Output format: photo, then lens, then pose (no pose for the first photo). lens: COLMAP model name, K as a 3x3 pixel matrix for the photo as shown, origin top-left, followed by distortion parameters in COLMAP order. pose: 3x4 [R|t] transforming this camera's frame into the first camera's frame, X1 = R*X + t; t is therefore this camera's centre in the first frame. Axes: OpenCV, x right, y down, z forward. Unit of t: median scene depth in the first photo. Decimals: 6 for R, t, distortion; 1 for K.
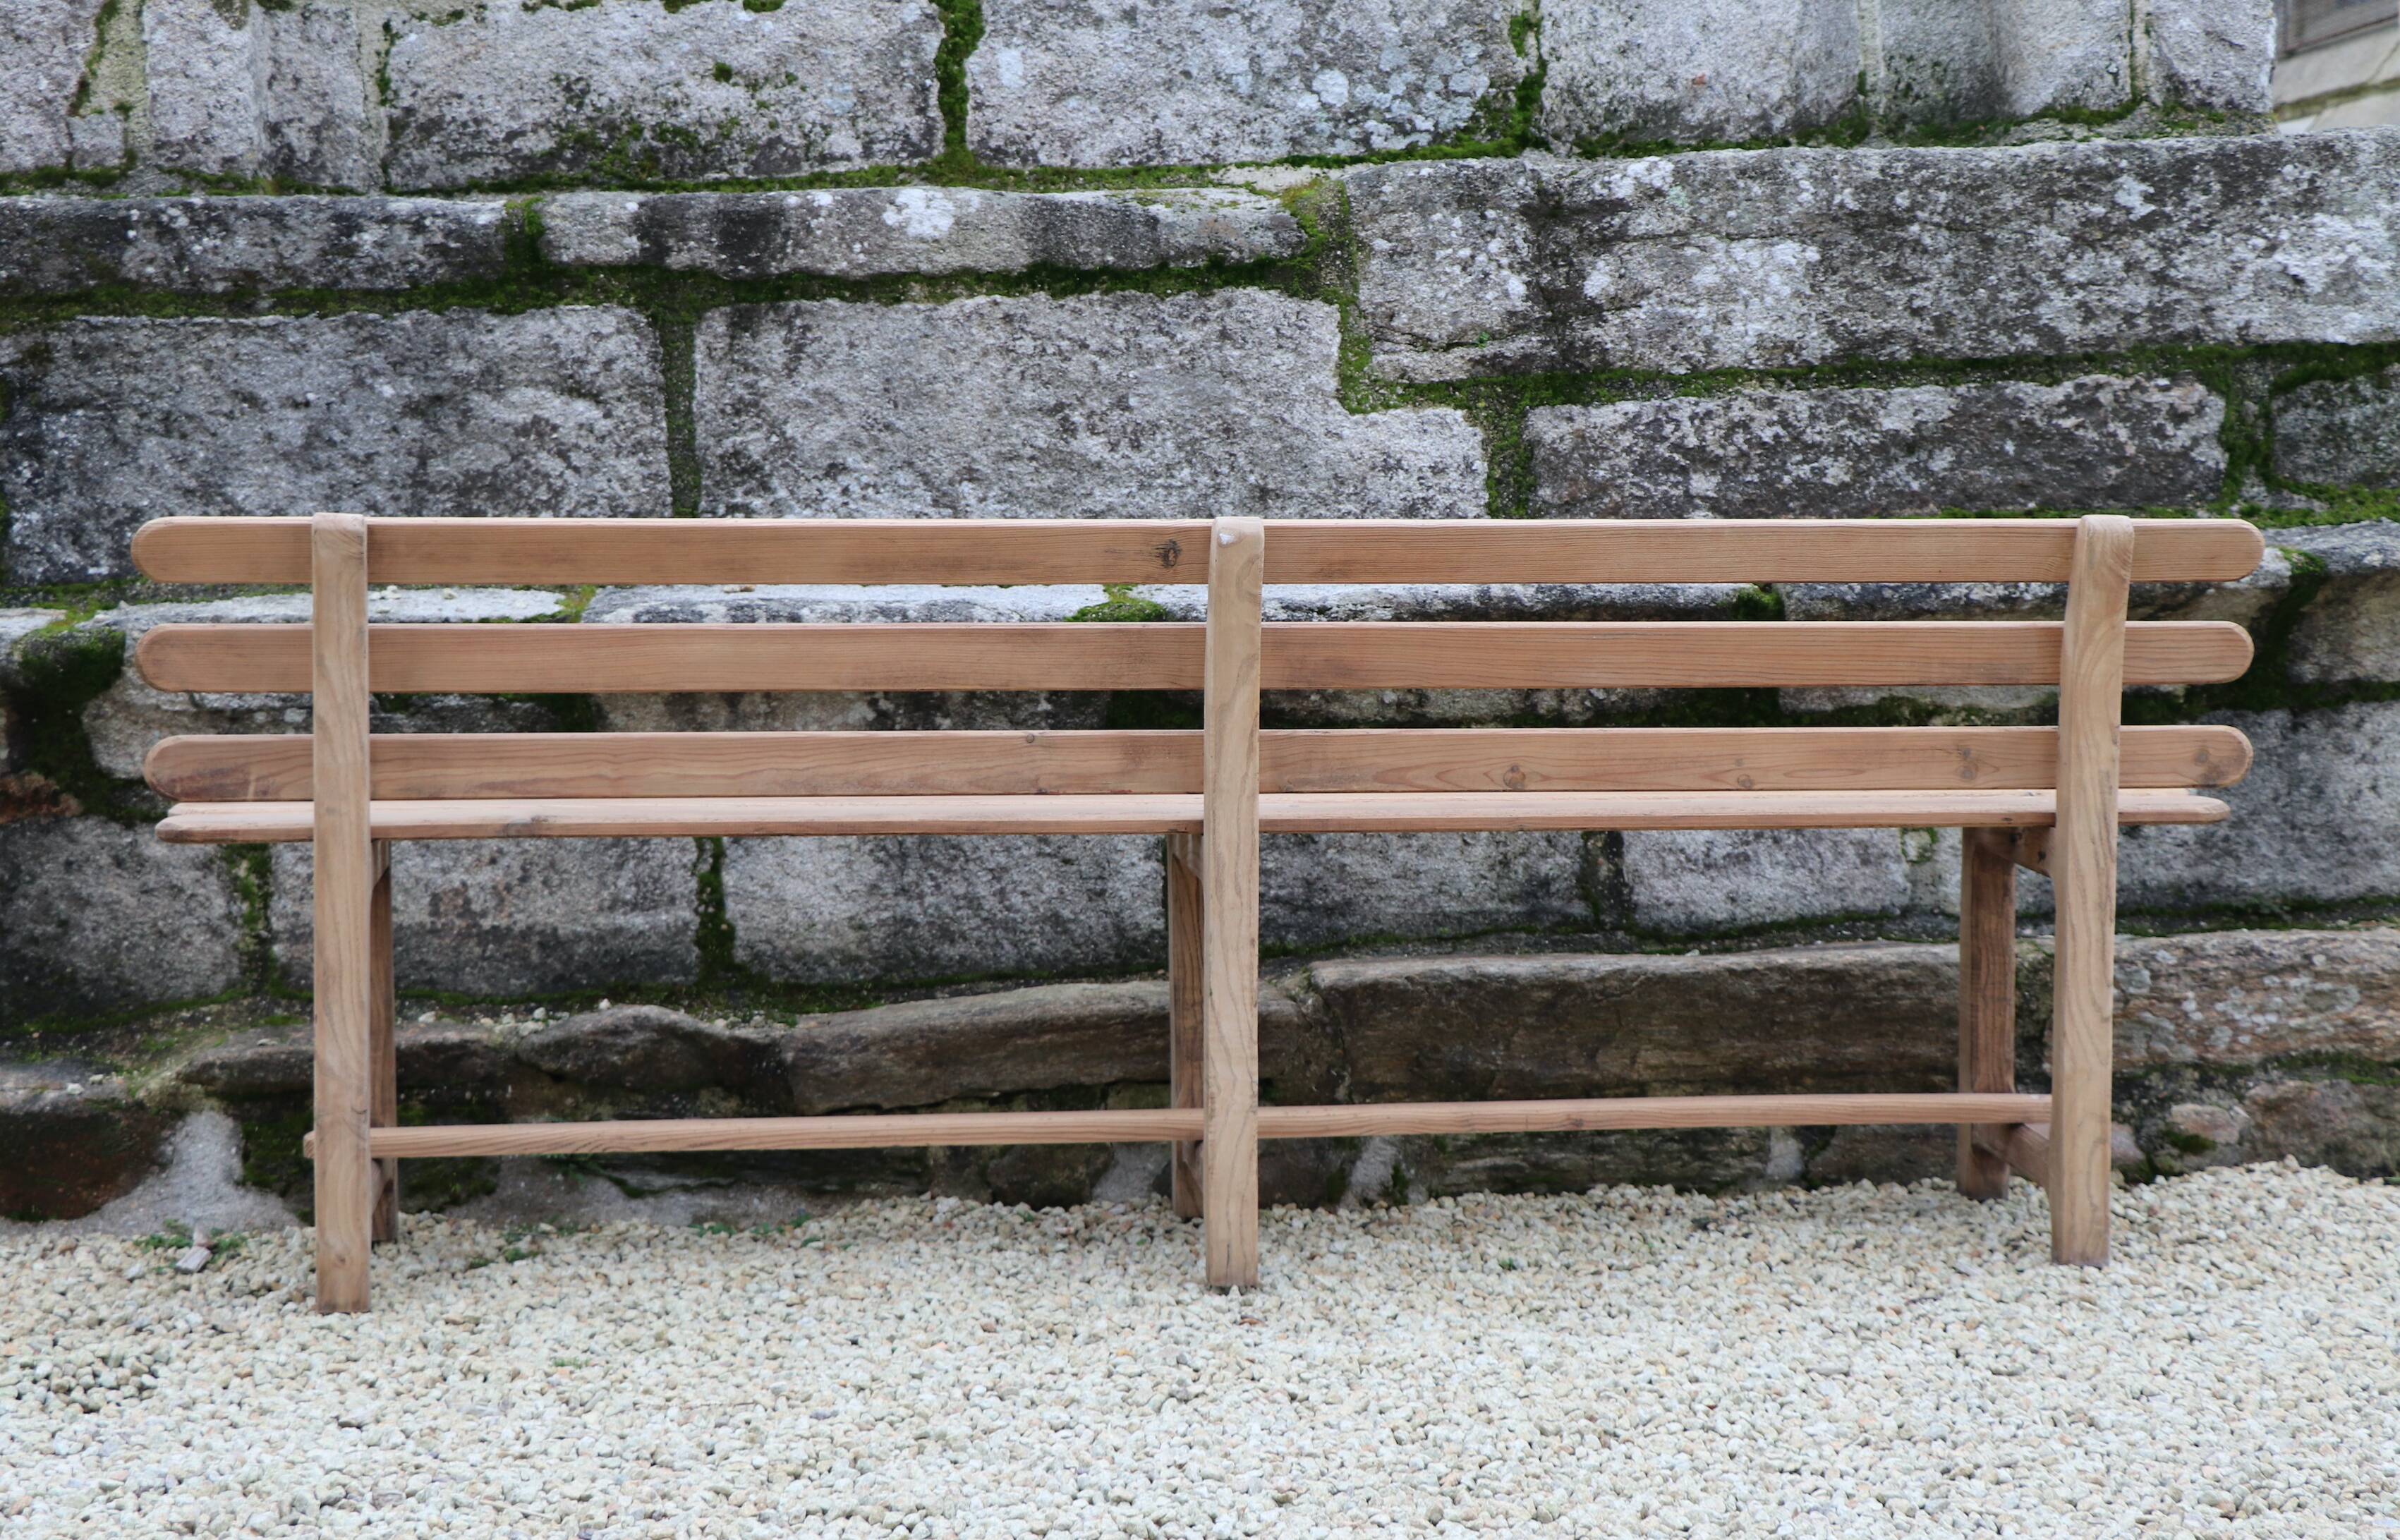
lens RADIAL K [[4120.5, 0, 1206.3], [0, 4120.5, 749.4], [0, 0, 1]] dist [0.158878, 0.000000]
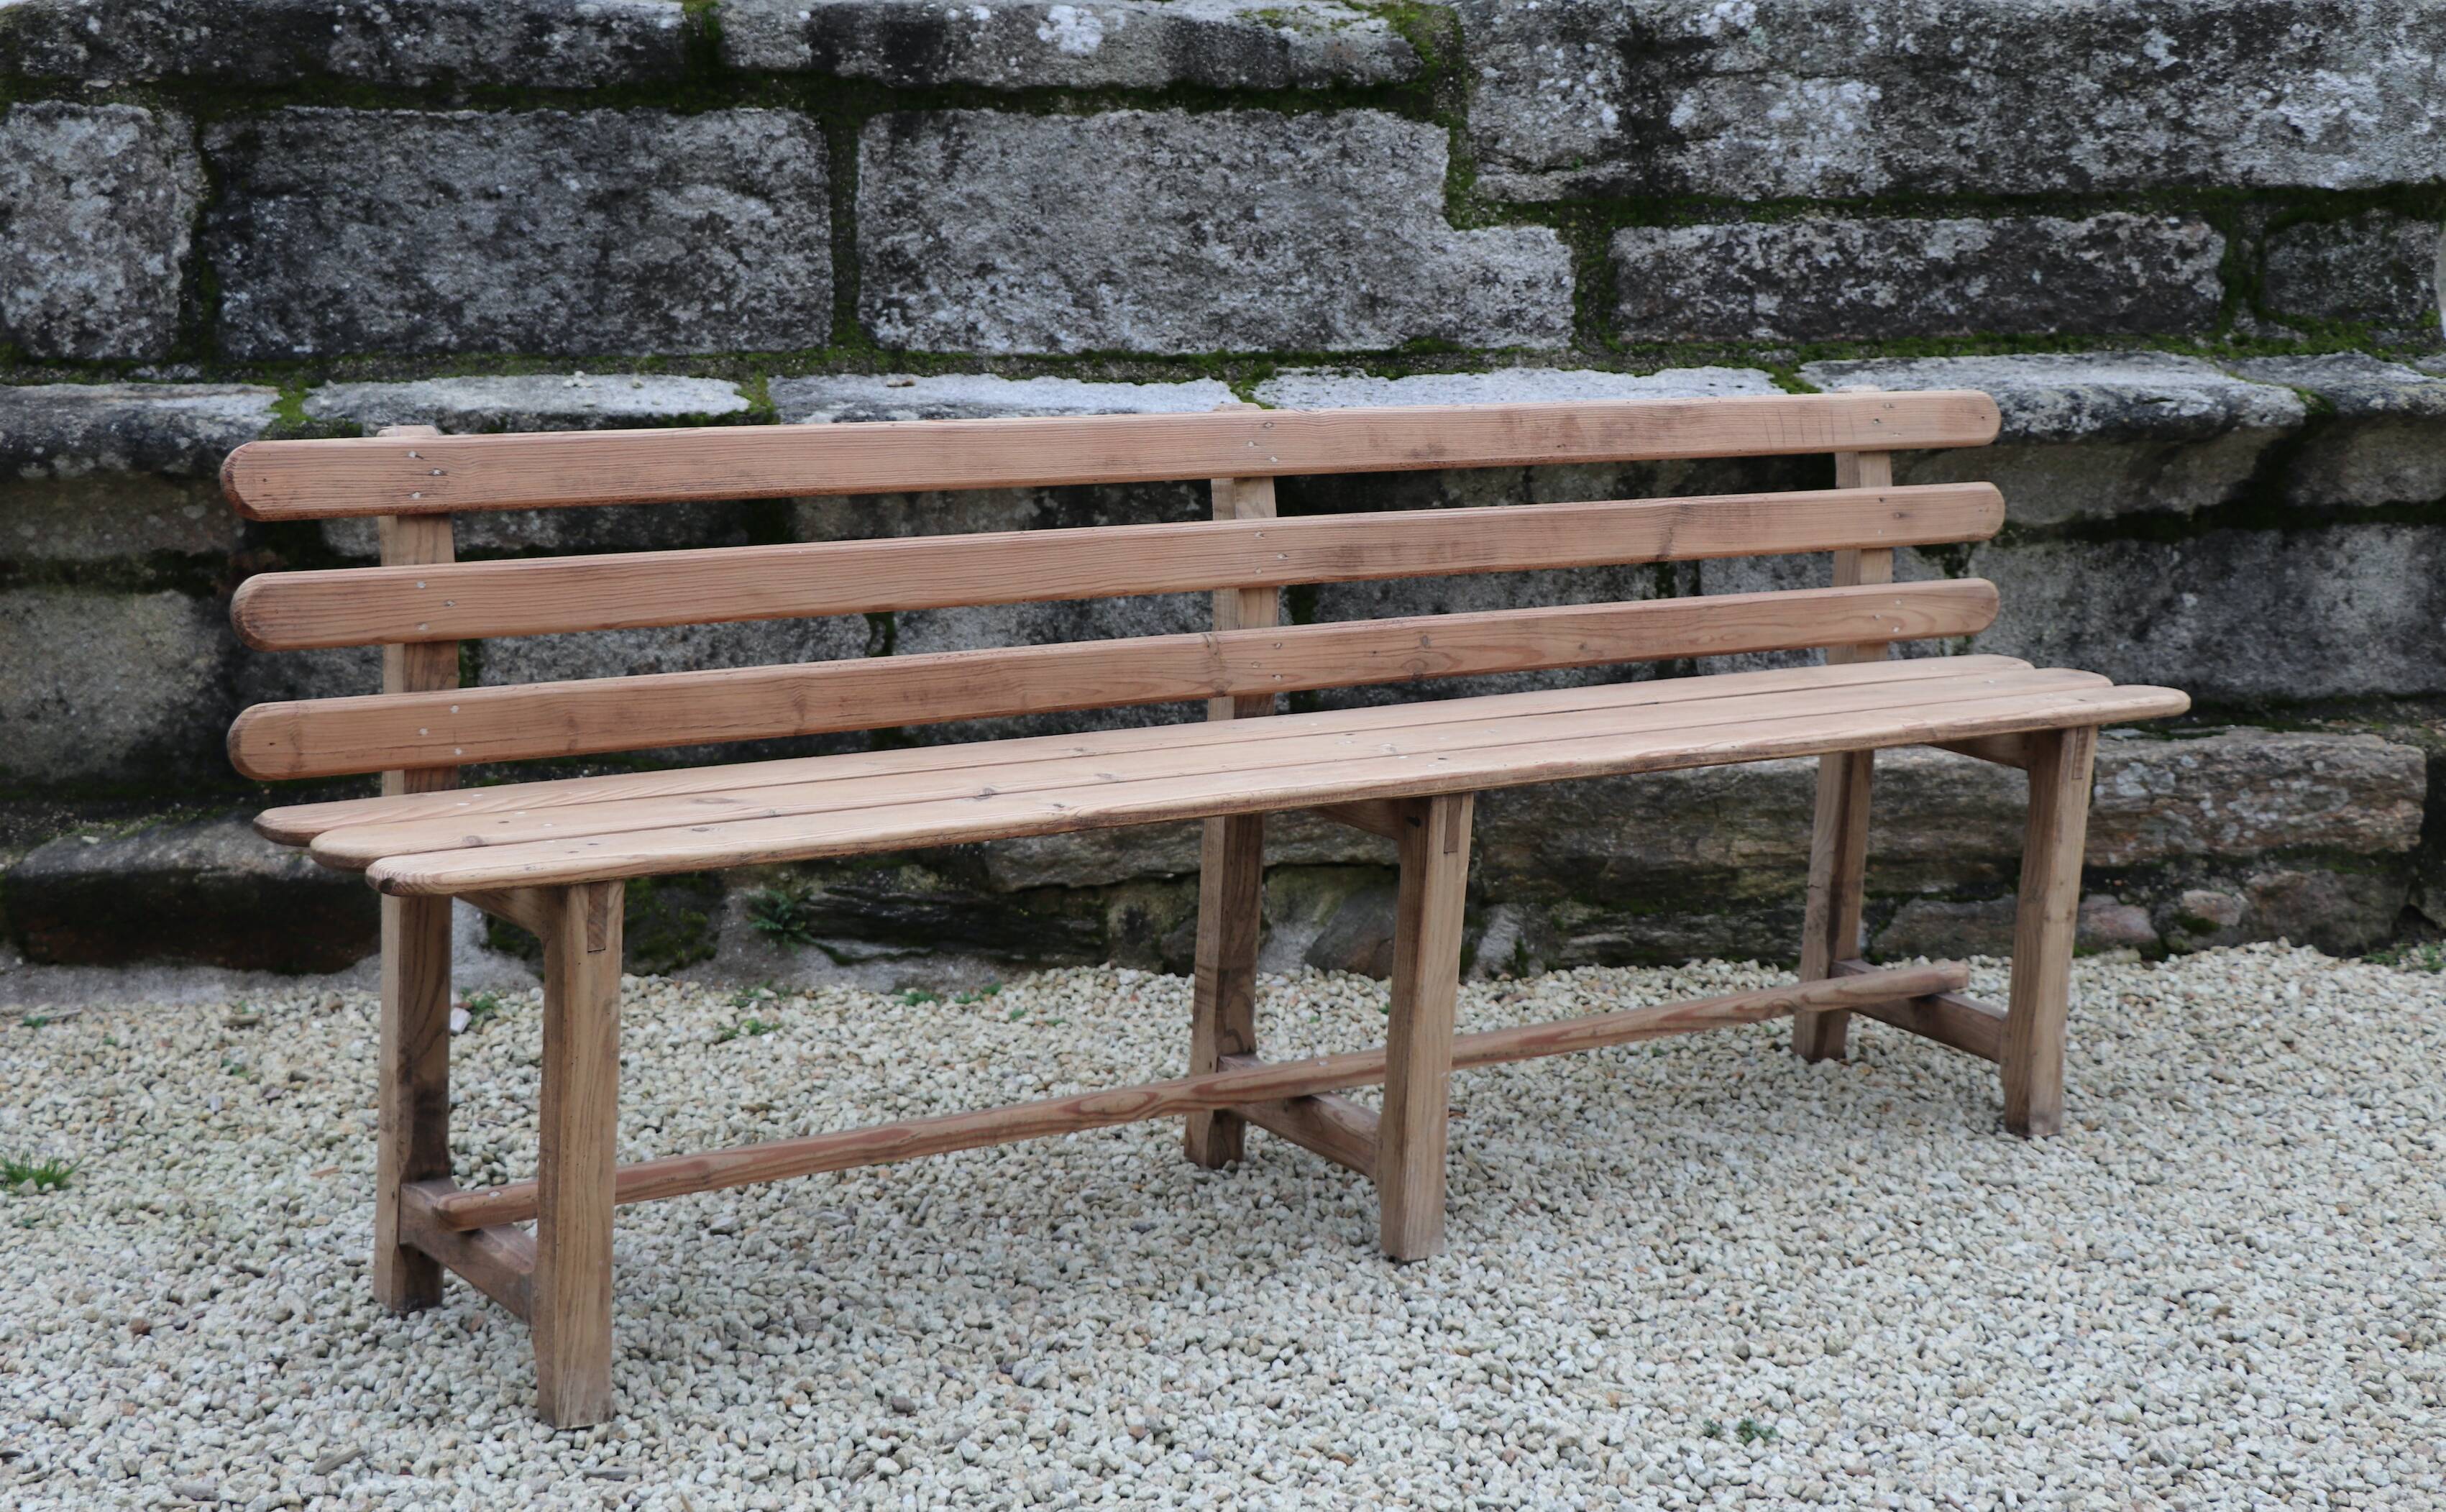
lens RADIAL K [[3771.2, 0, 1157.6], [0, 3771.2, 724.0], [0, 0, 1]] dist [0.106733, 0.000000]
pose [[0.995045, 0.022091, 0.096944, -0.138997], [-0.033227, 0.992833, 0.114801, -0.065393], [-0.093713, -0.117453, 0.988647, 0.012031]]
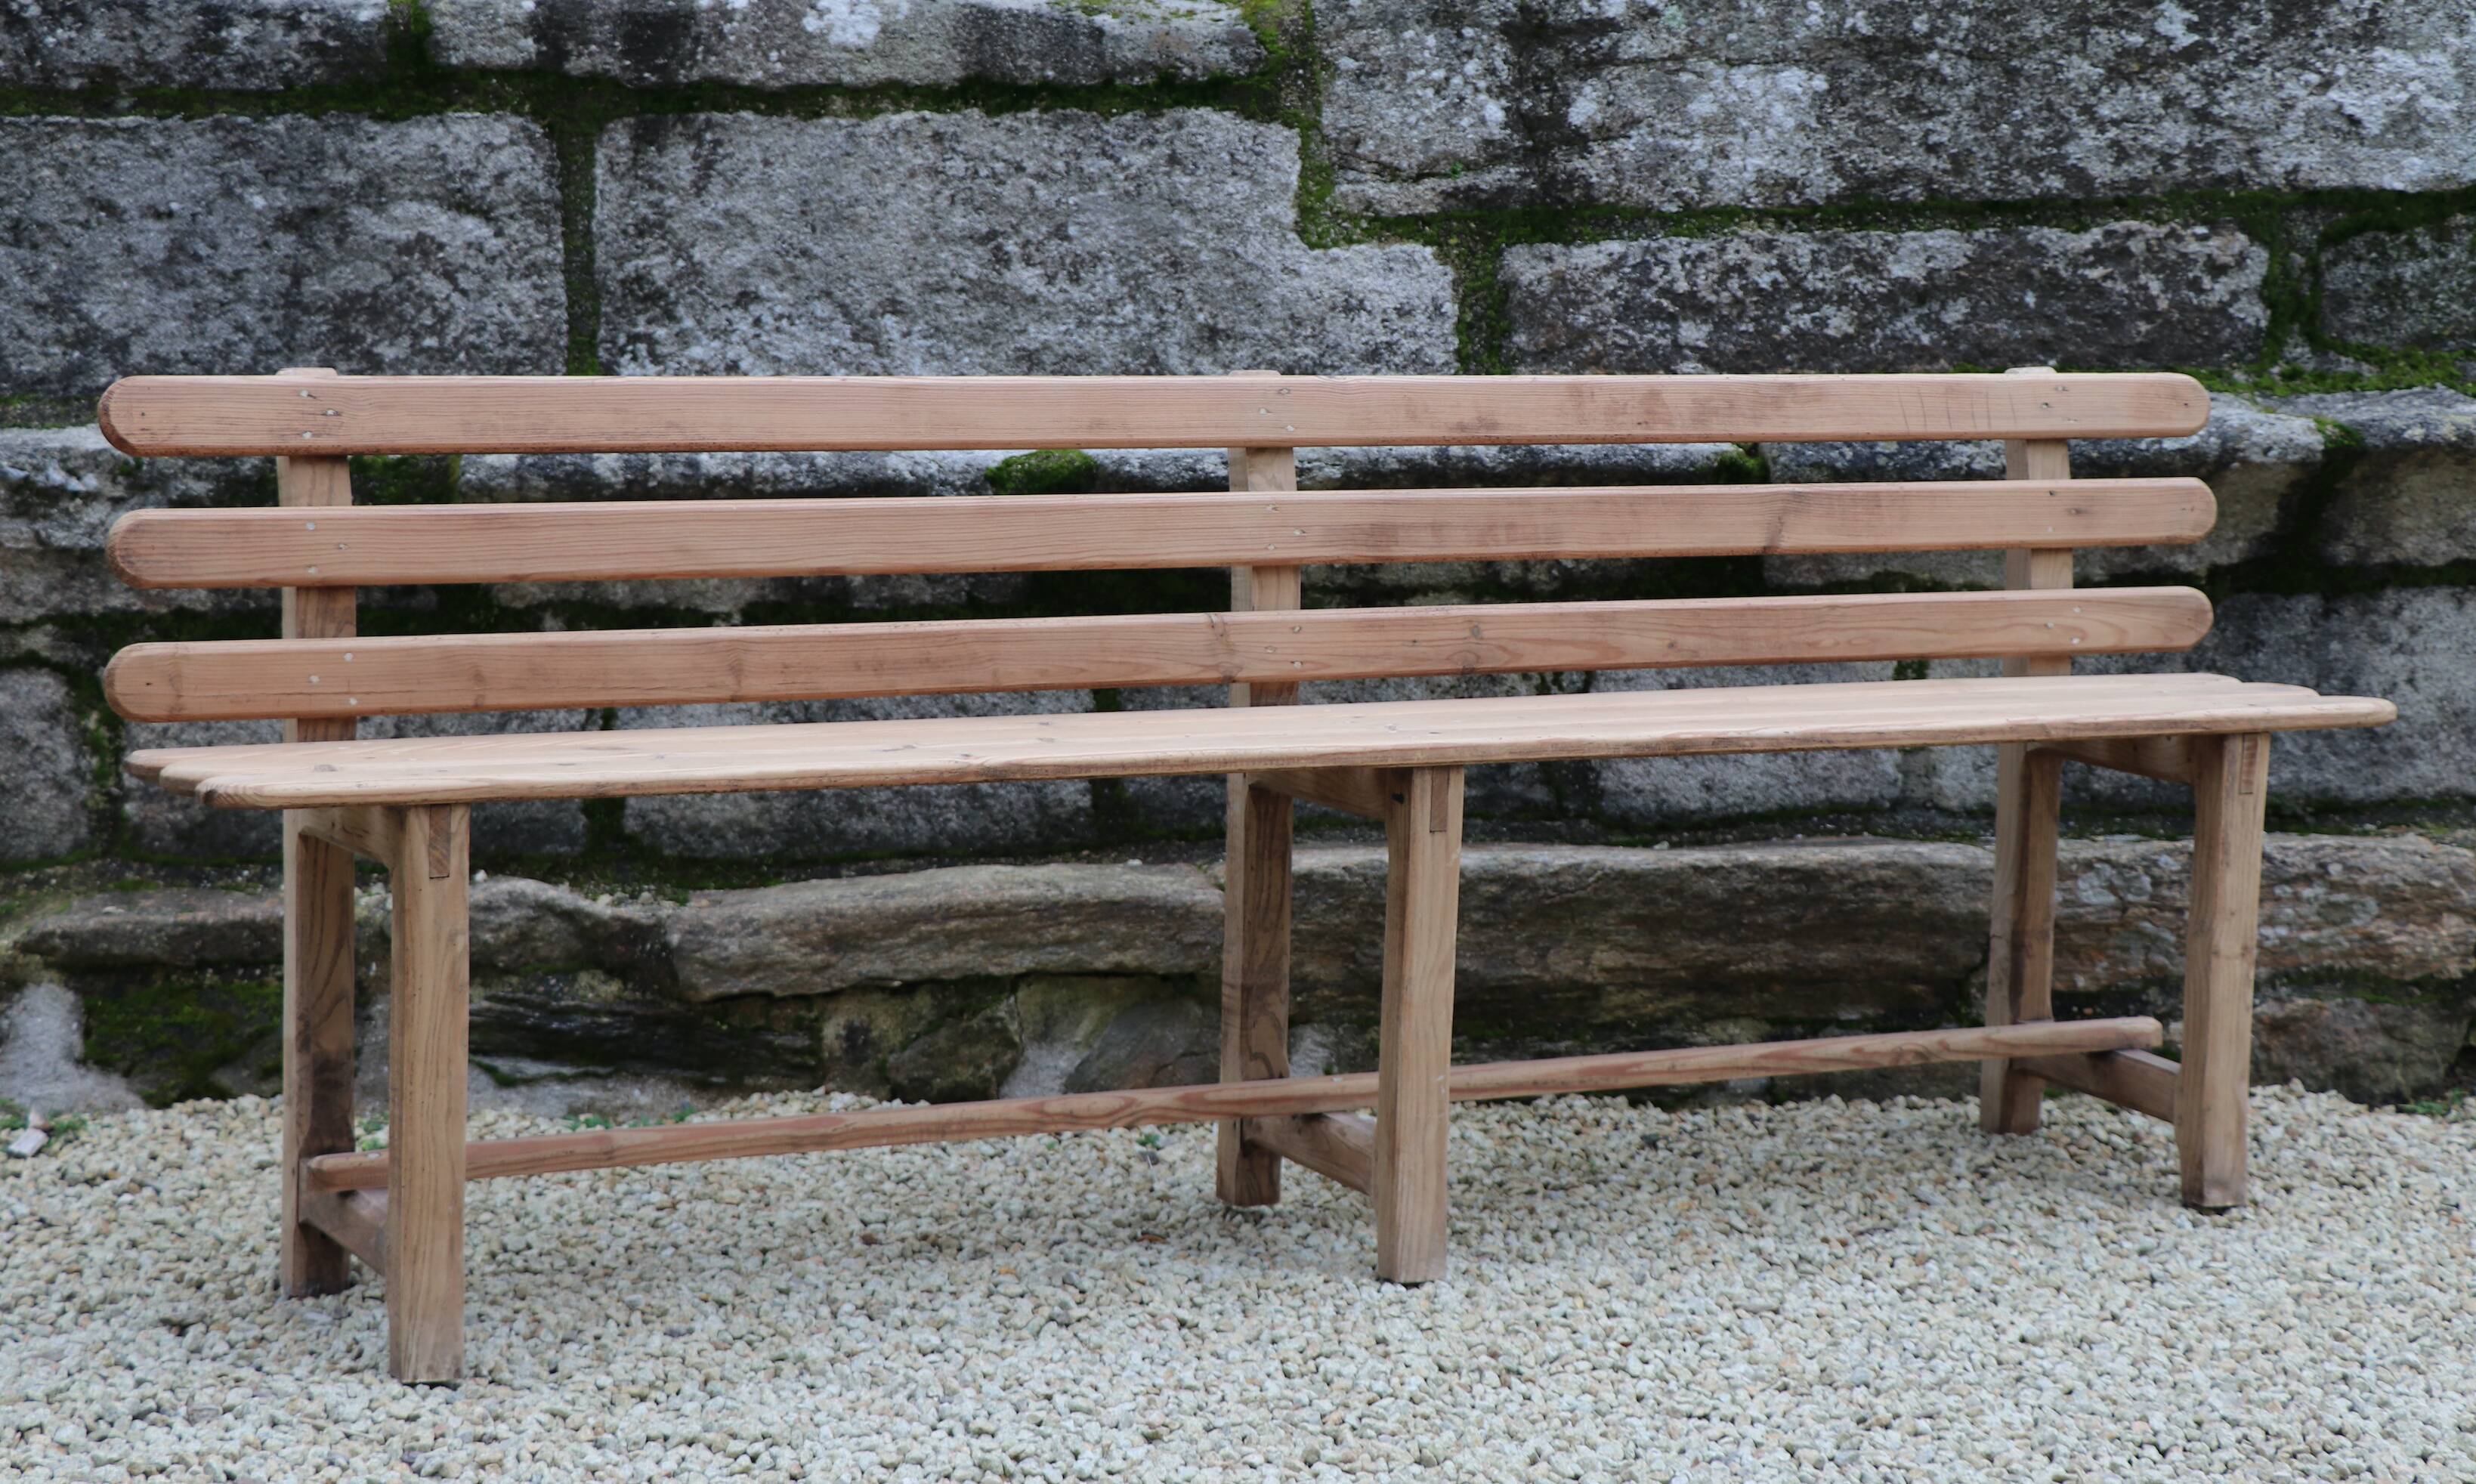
lens RADIAL K [[4615.9, 0, 1209.8], [0, 4615.9, 743.2], [0, 0, 1]] dist [0.200140, 0.000000]
pose [[0.999692, 0.022397, -0.010690, 0.026774], [-0.021929, 0.998874, 0.042062, -0.014668], [0.011620, -0.041815, 0.999058, -0.034000]]
